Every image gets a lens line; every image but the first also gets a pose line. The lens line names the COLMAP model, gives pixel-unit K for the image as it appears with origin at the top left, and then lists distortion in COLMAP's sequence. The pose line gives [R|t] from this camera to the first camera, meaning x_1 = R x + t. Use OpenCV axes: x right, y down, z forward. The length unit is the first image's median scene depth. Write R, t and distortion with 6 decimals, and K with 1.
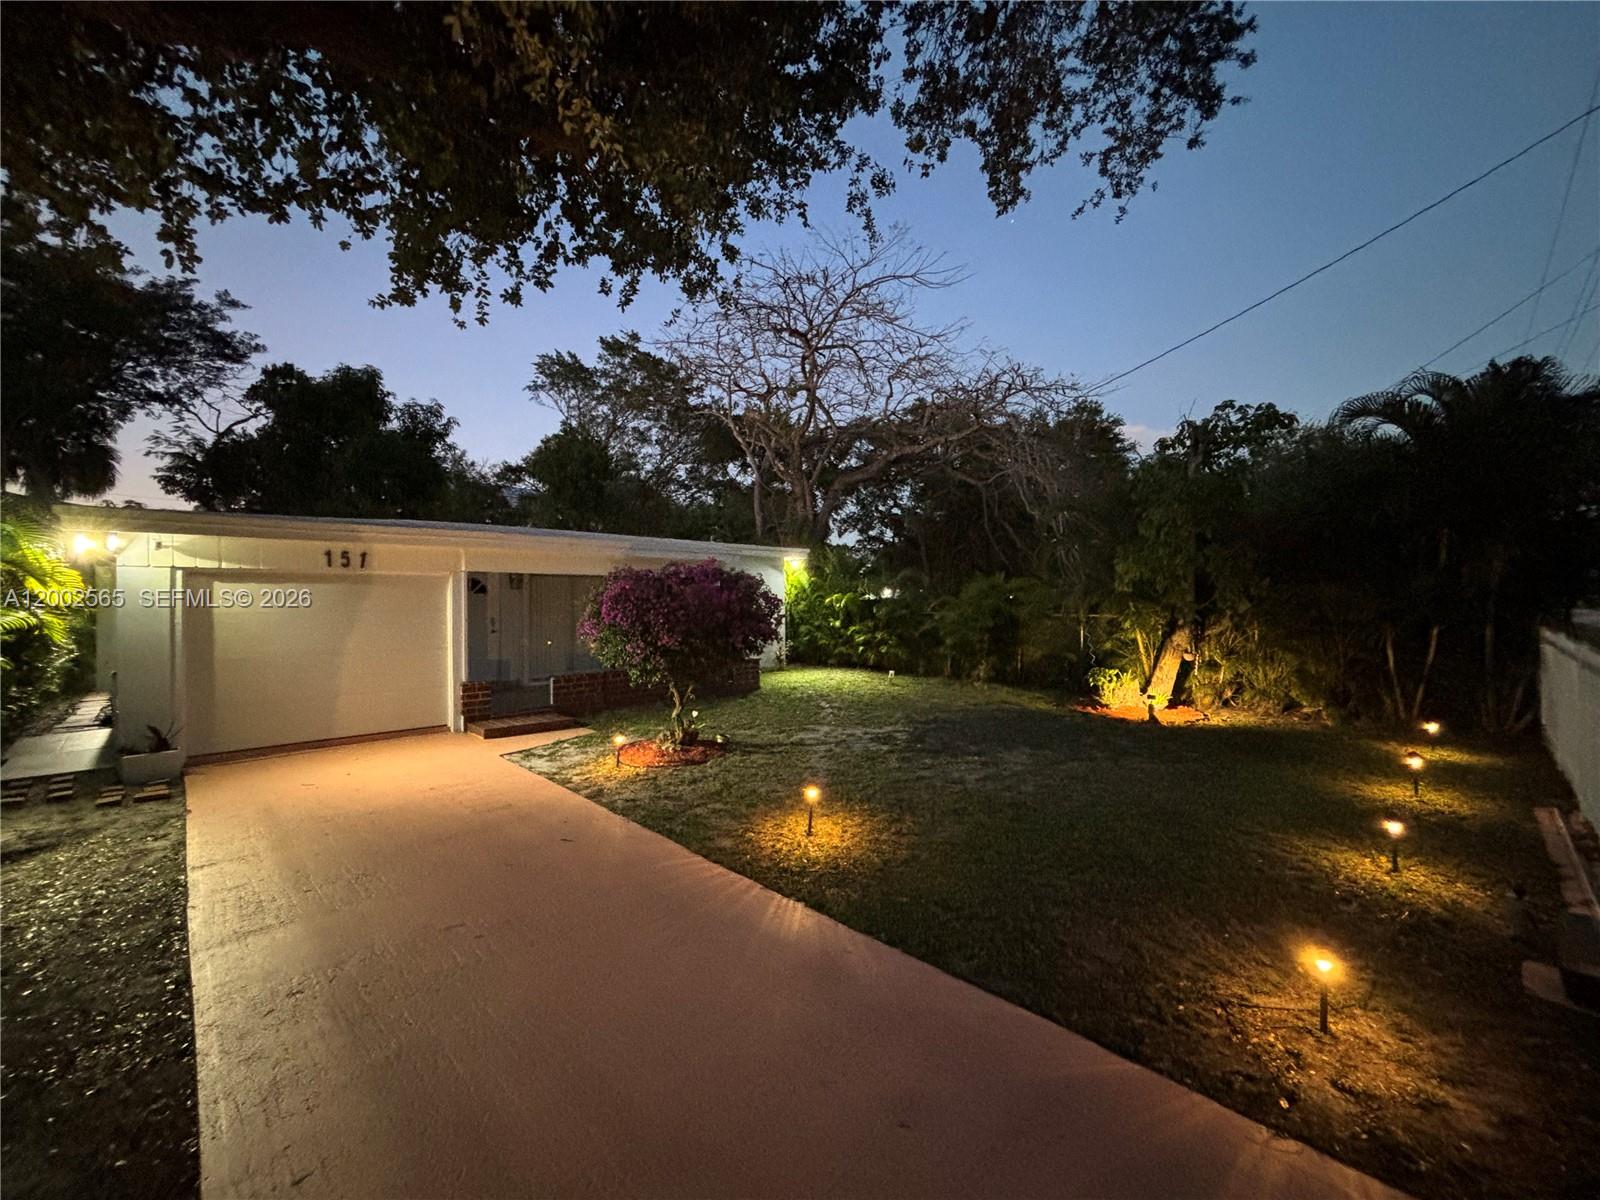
lens RADIAL K [[645.2, 0, 798.1], [0, 645.2, 598.4], [0, 0, 1]] dist [0.004103, -0.000163]
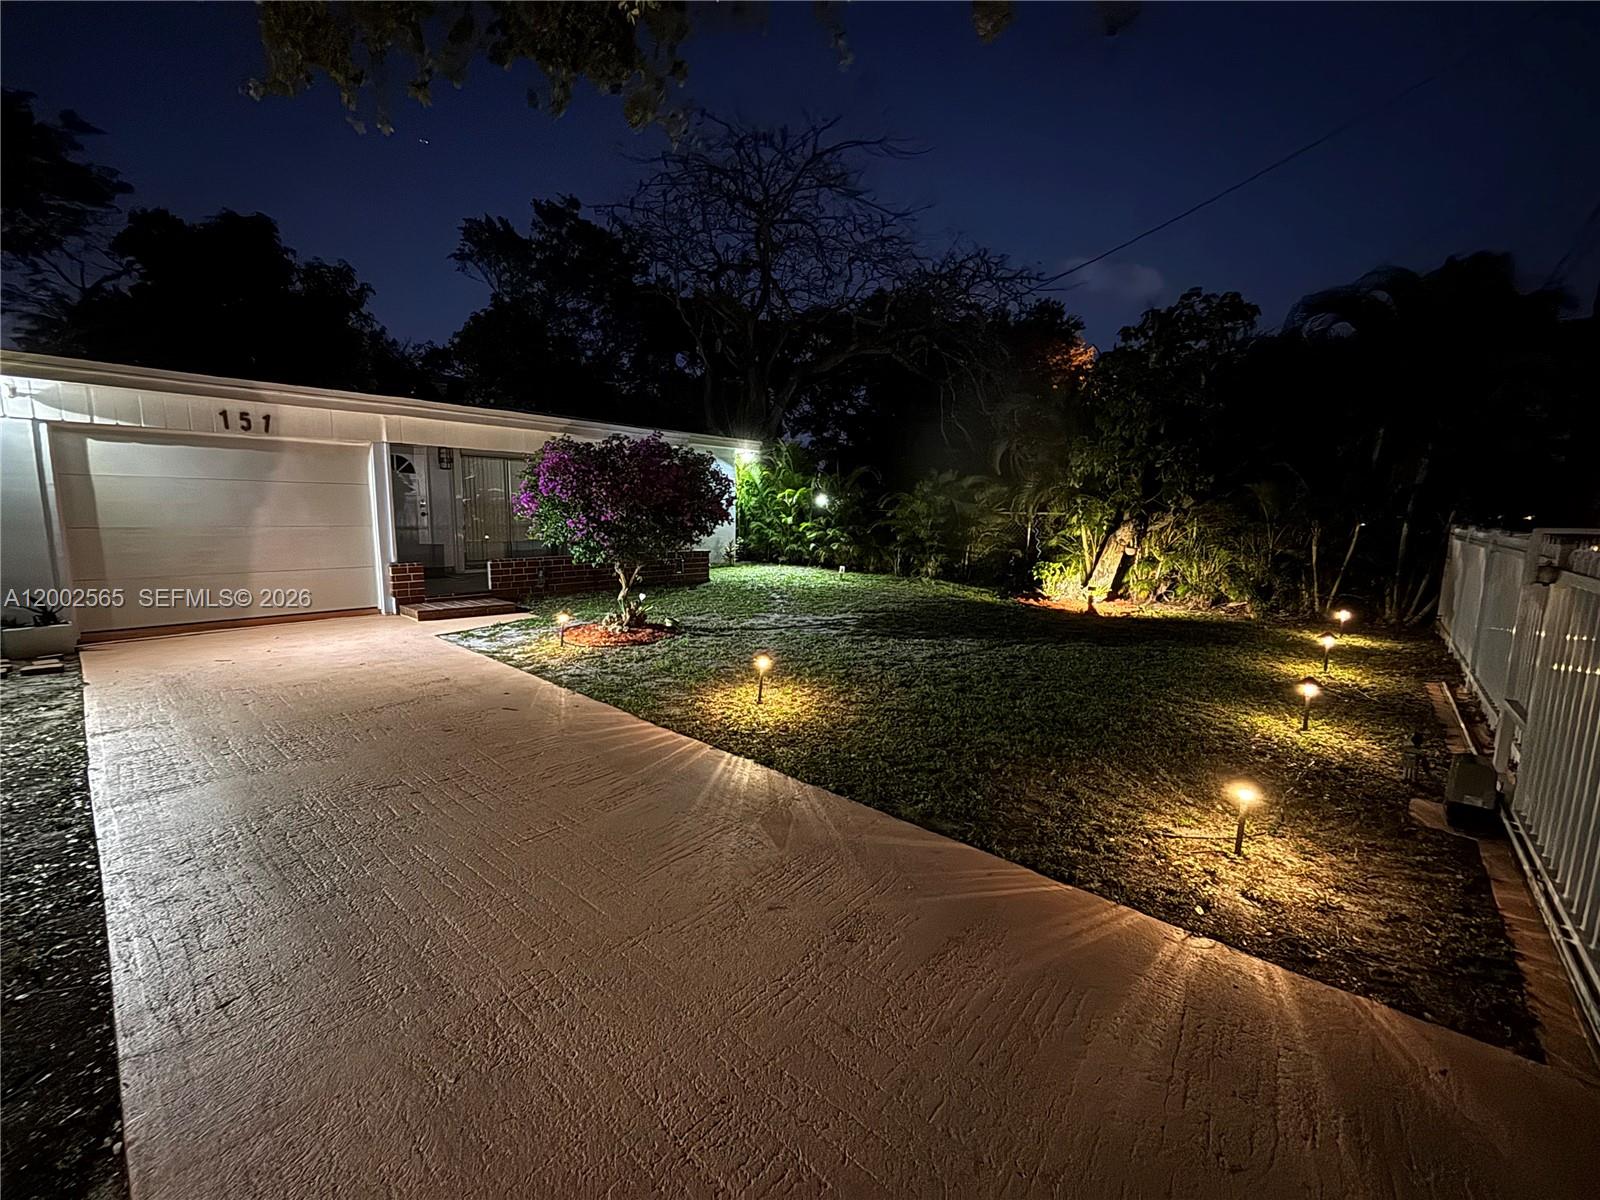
lens RADIAL K [[645.2, 0, 798.1], [0, 645.2, 598.4], [0, 0, 1]] dist [0.004103, -0.000163]
pose [[0.996871, 0.011991, 0.078131, -0.001490], [-0.022965, 0.989726, 0.141123, 0.036270], [-0.075636, -0.142475, 0.986904, 0.018323]]
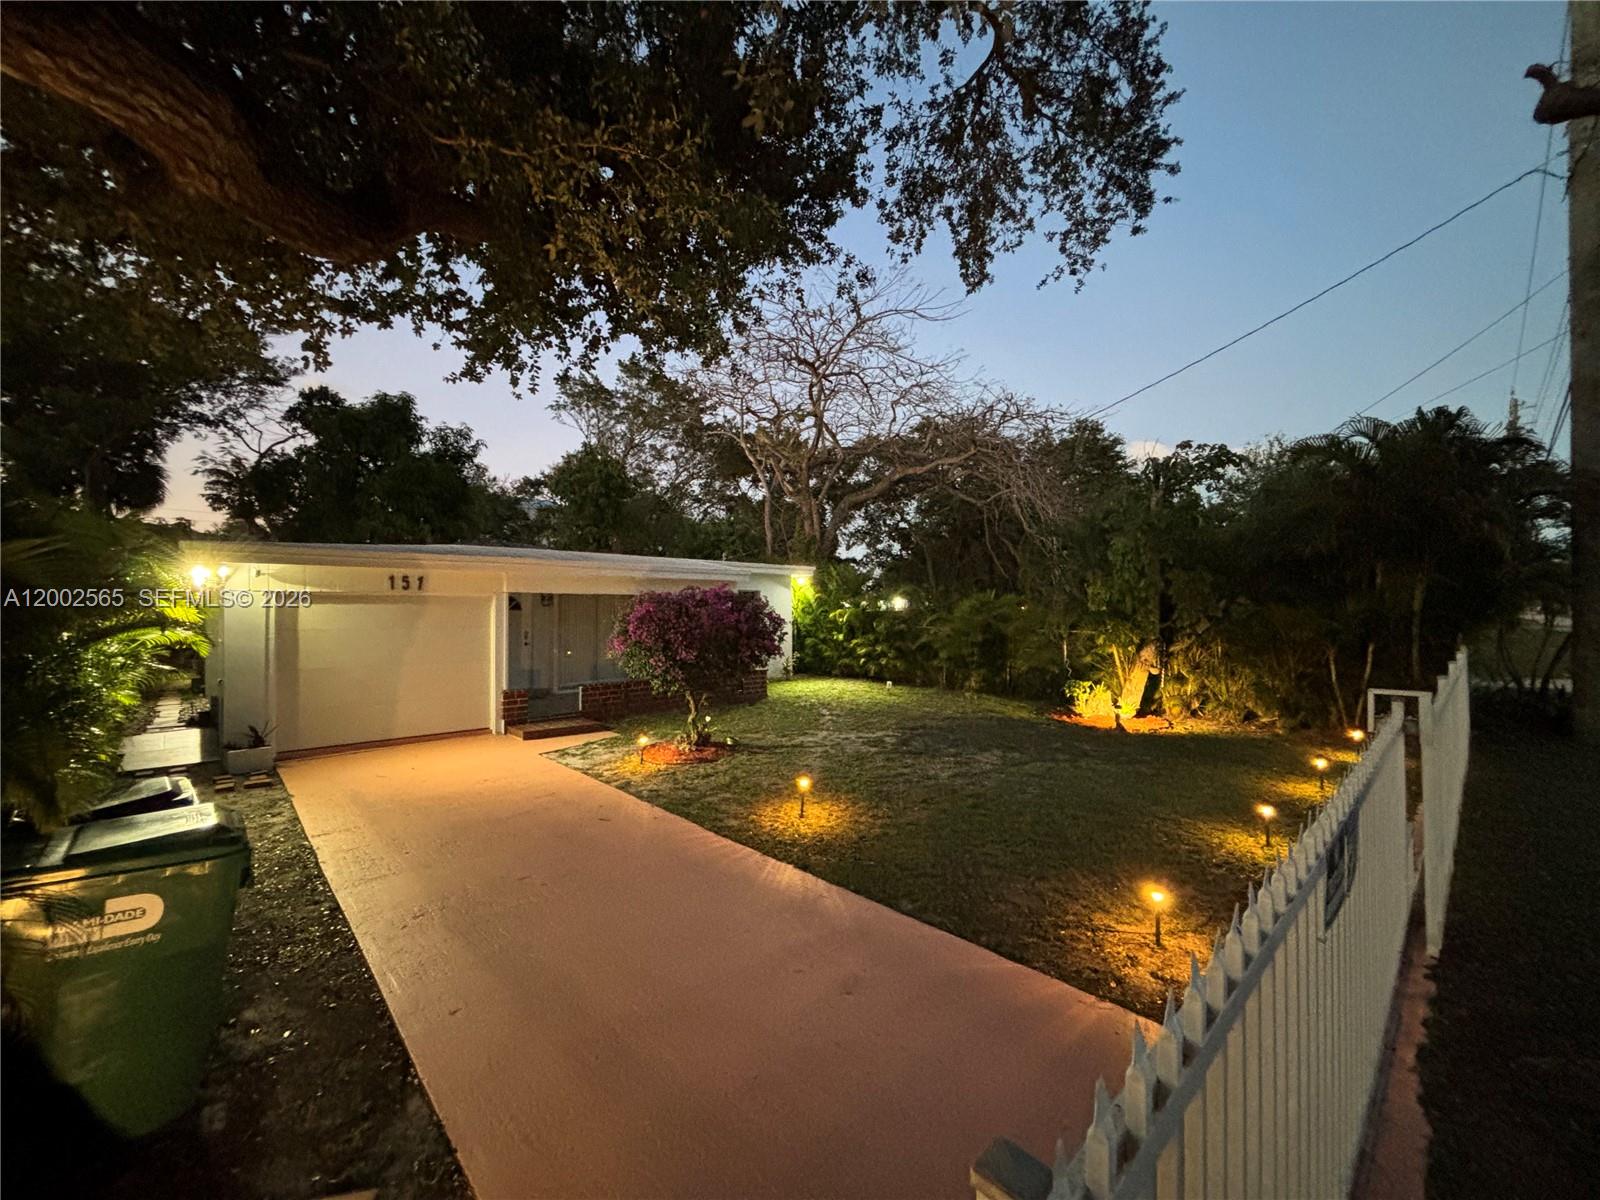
lens RADIAL K [[645.2, 0, 798.1], [0, 645.2, 598.4], [0, 0, 1]] dist [0.004103, -0.000163]
pose [[0.999816, 0.002663, -0.019019, 0.019543], [-0.002933, 0.999896, -0.014150, -0.017554], [0.018980, 0.014204, 0.999719, -0.132083]]
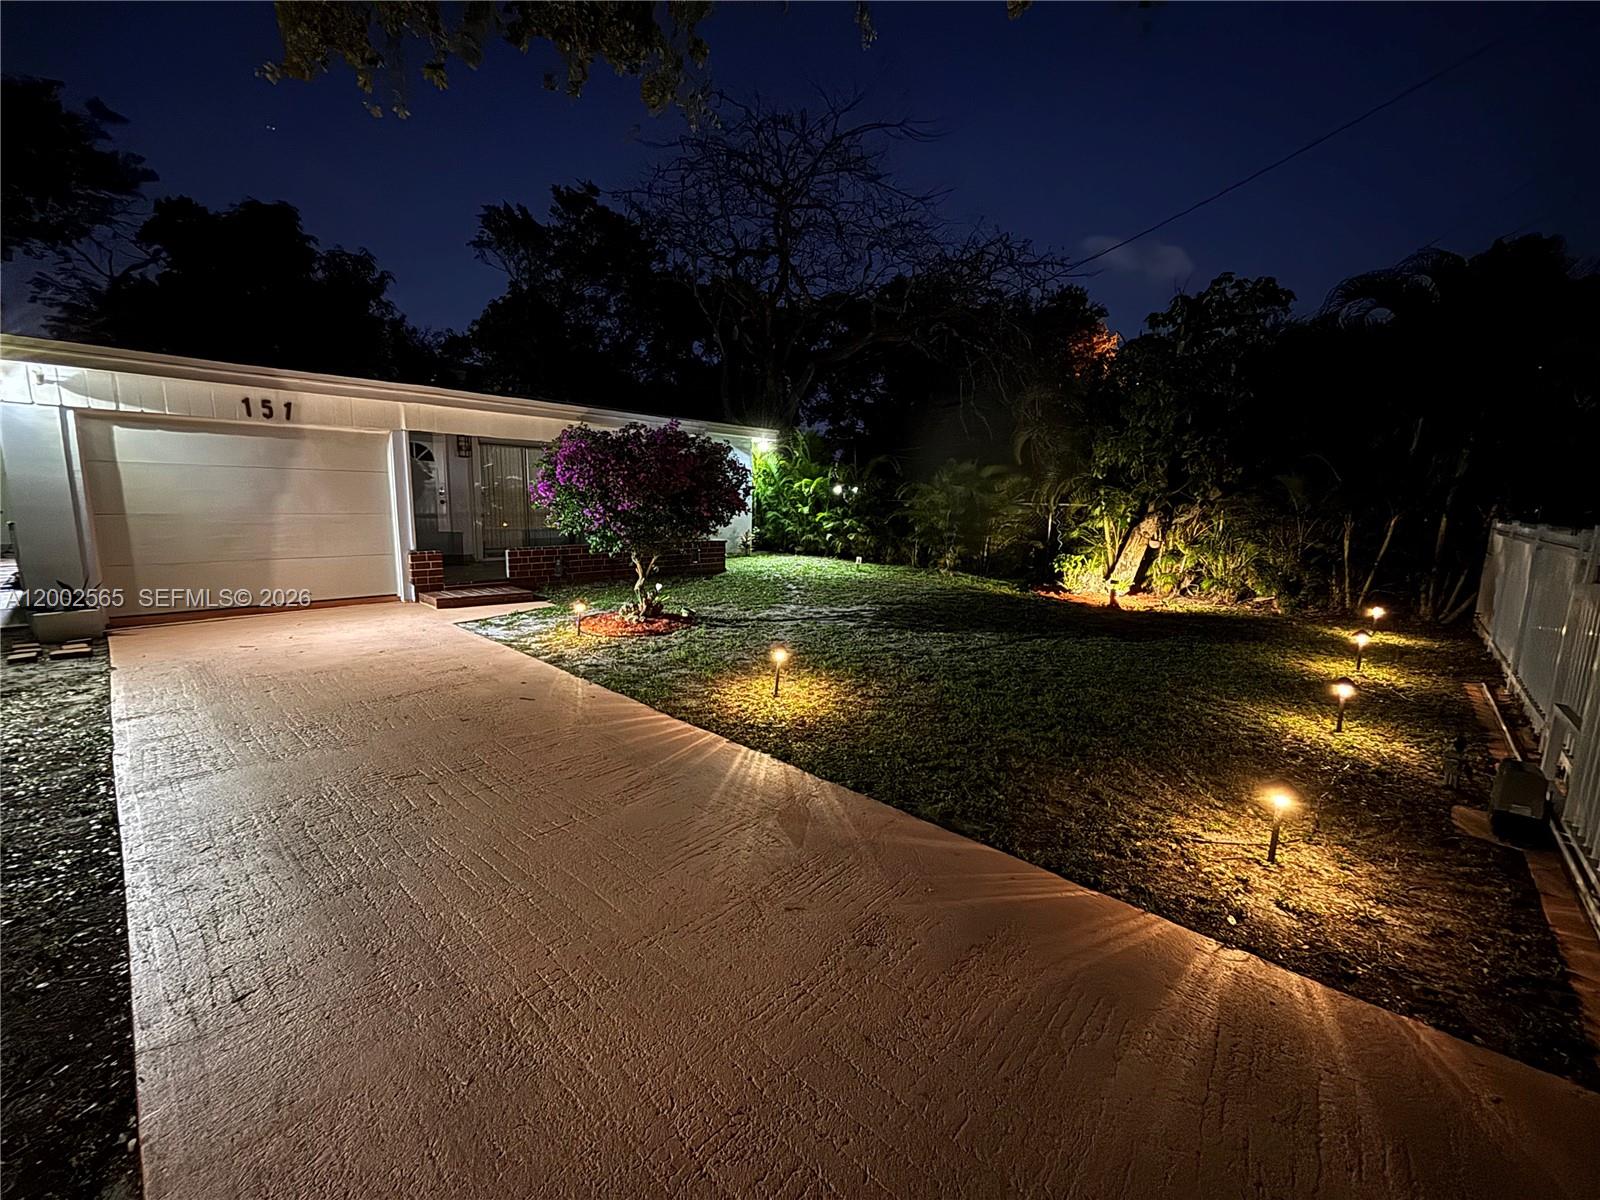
lens RADIAL K [[645.2, 0, 798.1], [0, 645.2, 598.4], [0, 0, 1]] dist [0.004103, -0.000163]
pose [[0.998284, 0.019774, 0.055114, -0.003488], [-0.028270, 0.987048, 0.157912, 0.034969], [-0.051277, -0.159199, 0.985914, 0.026978]]
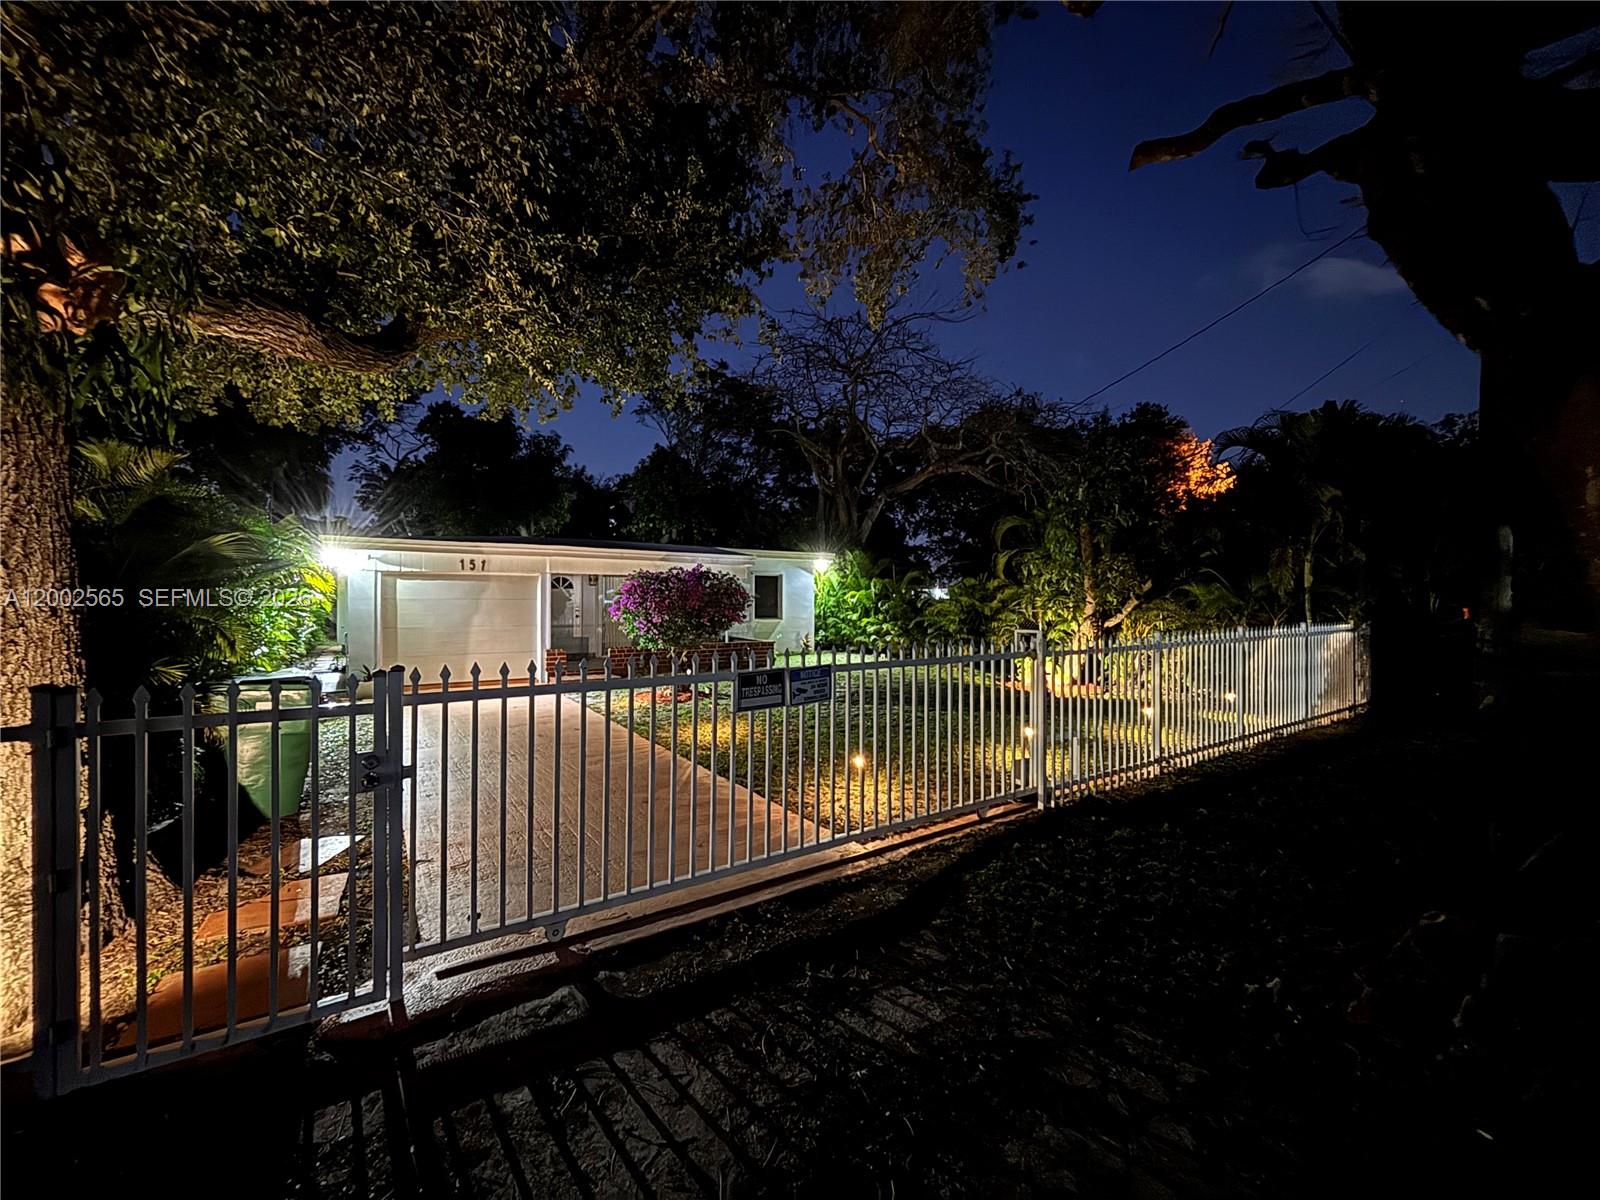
lens RADIAL K [[645.2, 0, 798.1], [0, 645.2, 598.4], [0, 0, 1]] dist [0.004103, -0.000163]
pose [[0.984828, 0.008715, -0.173315, 0.312747], [-0.008316, 0.999961, 0.003027, 0.007499], [0.173335, -0.001540, 0.984862, -0.358858]]
